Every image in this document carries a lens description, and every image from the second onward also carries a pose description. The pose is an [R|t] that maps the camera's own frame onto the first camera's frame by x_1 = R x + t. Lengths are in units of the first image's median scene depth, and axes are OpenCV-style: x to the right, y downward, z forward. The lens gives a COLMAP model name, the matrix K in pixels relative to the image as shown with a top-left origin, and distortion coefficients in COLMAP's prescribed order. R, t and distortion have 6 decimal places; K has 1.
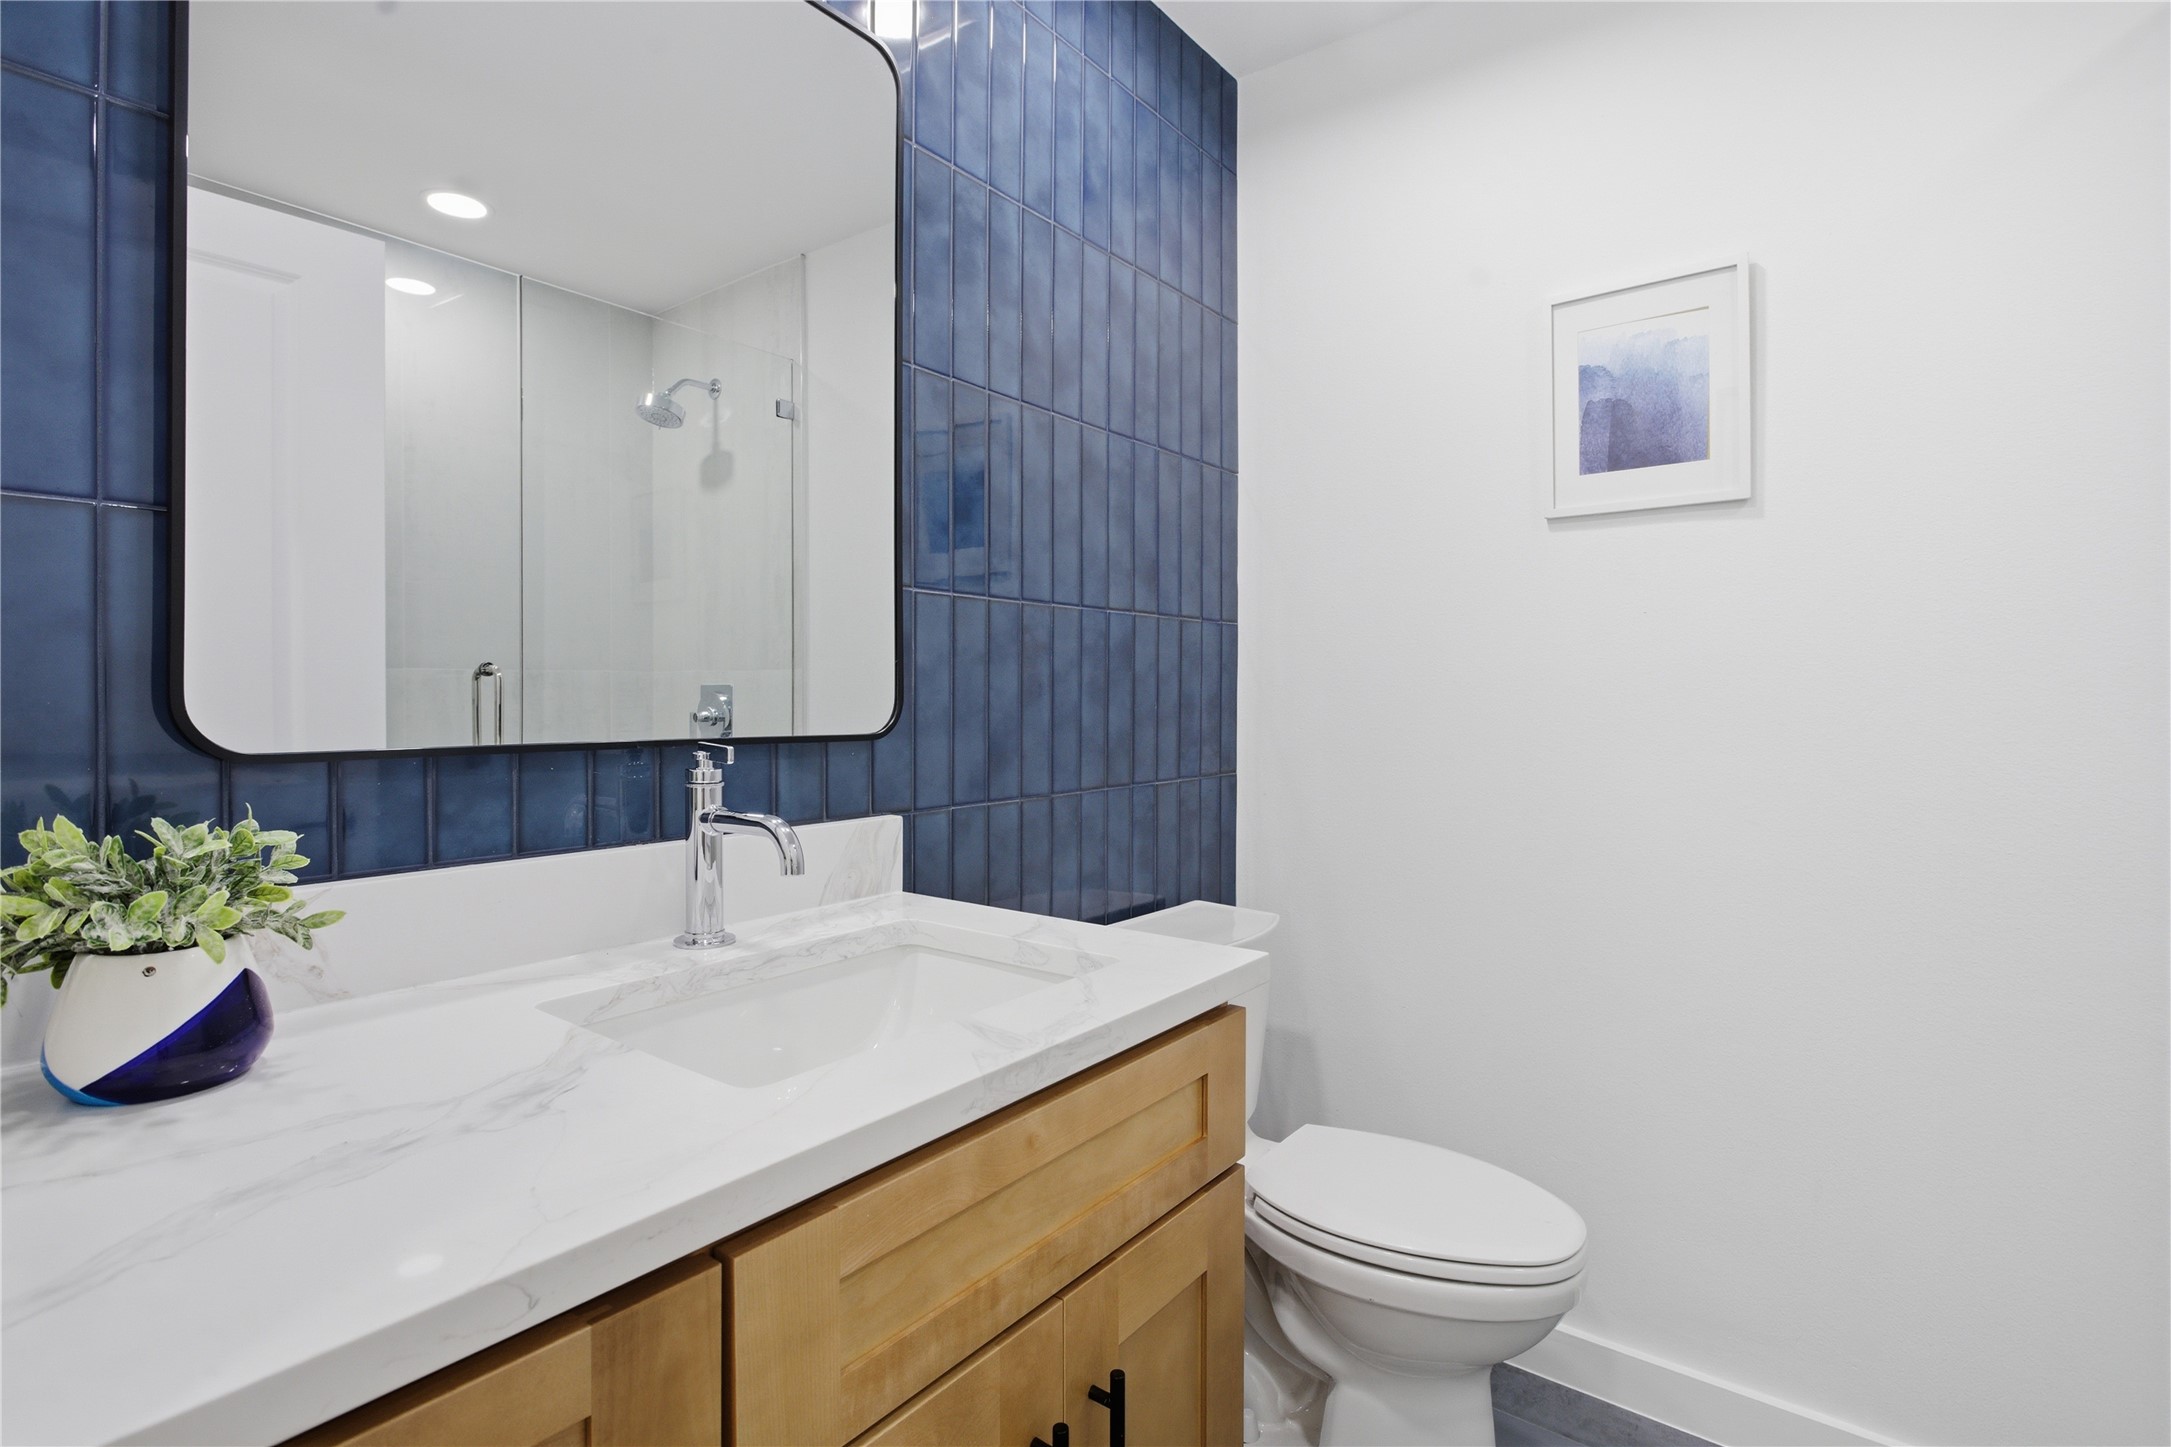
lens RADIAL K [[1038.0, 0, 1060.5], [0, 1038.0, 707.7], [0, 0, 1]] dist [-0.010696, 0.001026]
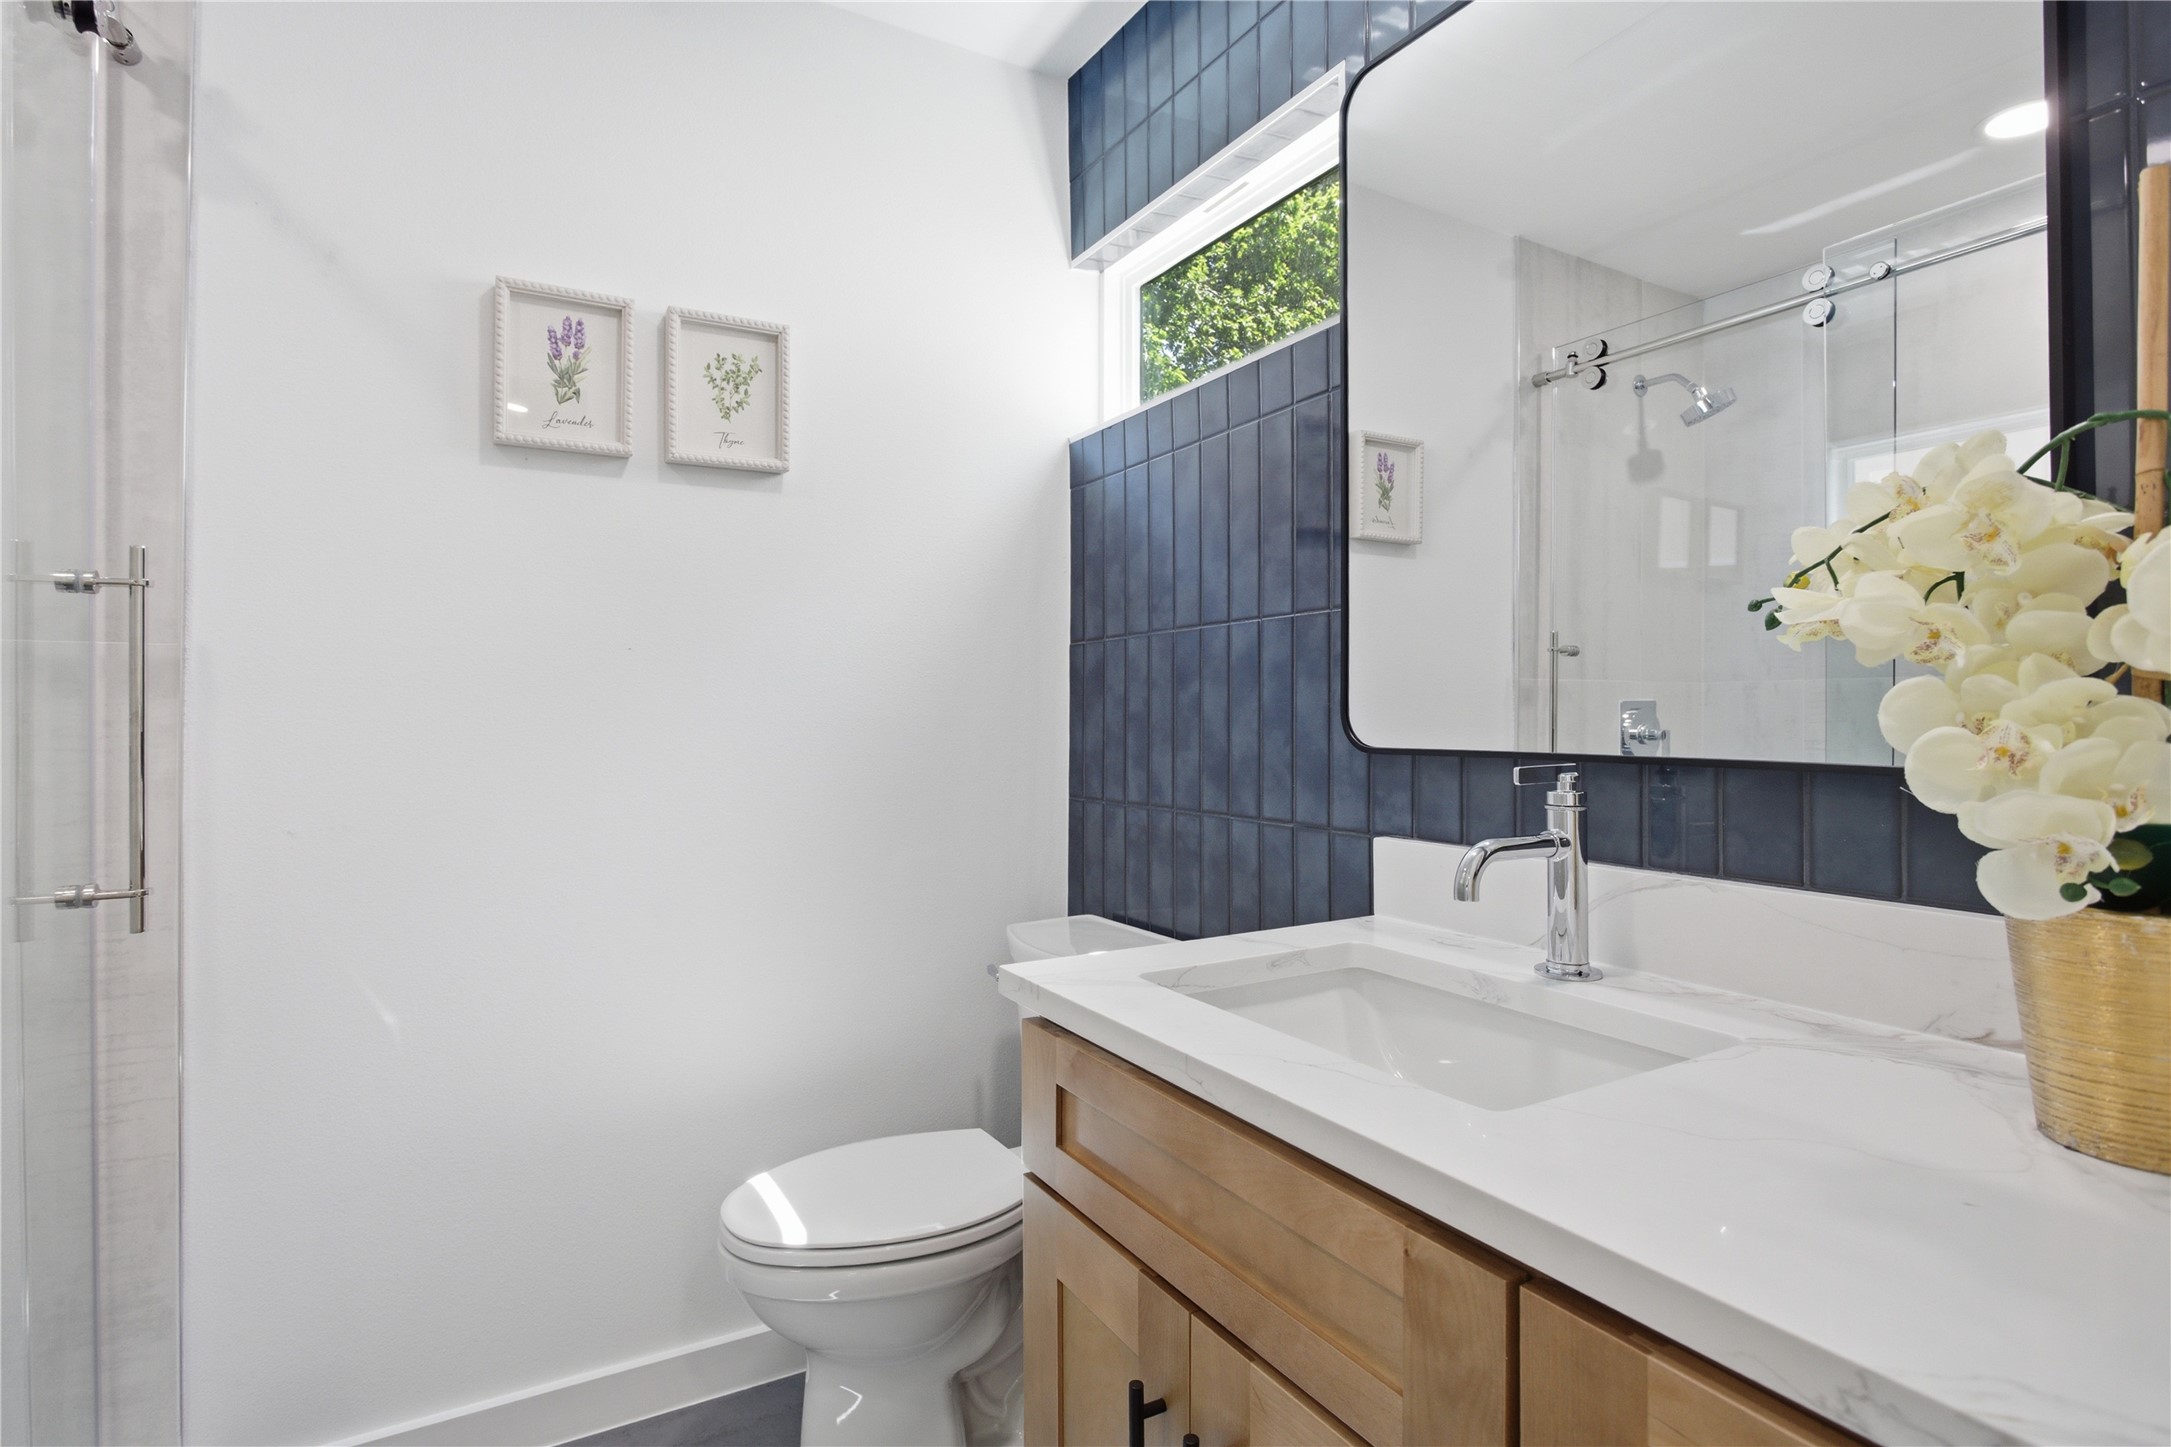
lens RADIAL K [[1038.0, 0, 1060.5], [0, 1038.0, 707.7], [0, 0, 1]] dist [-0.010696, 0.001026]
pose [[-0.369575, -0.003332, -0.929195, 0.849485], [-0.005725, 0.999983, -0.001309, -0.014837], [0.929183, 0.004836, -0.369587, 1.073165]]
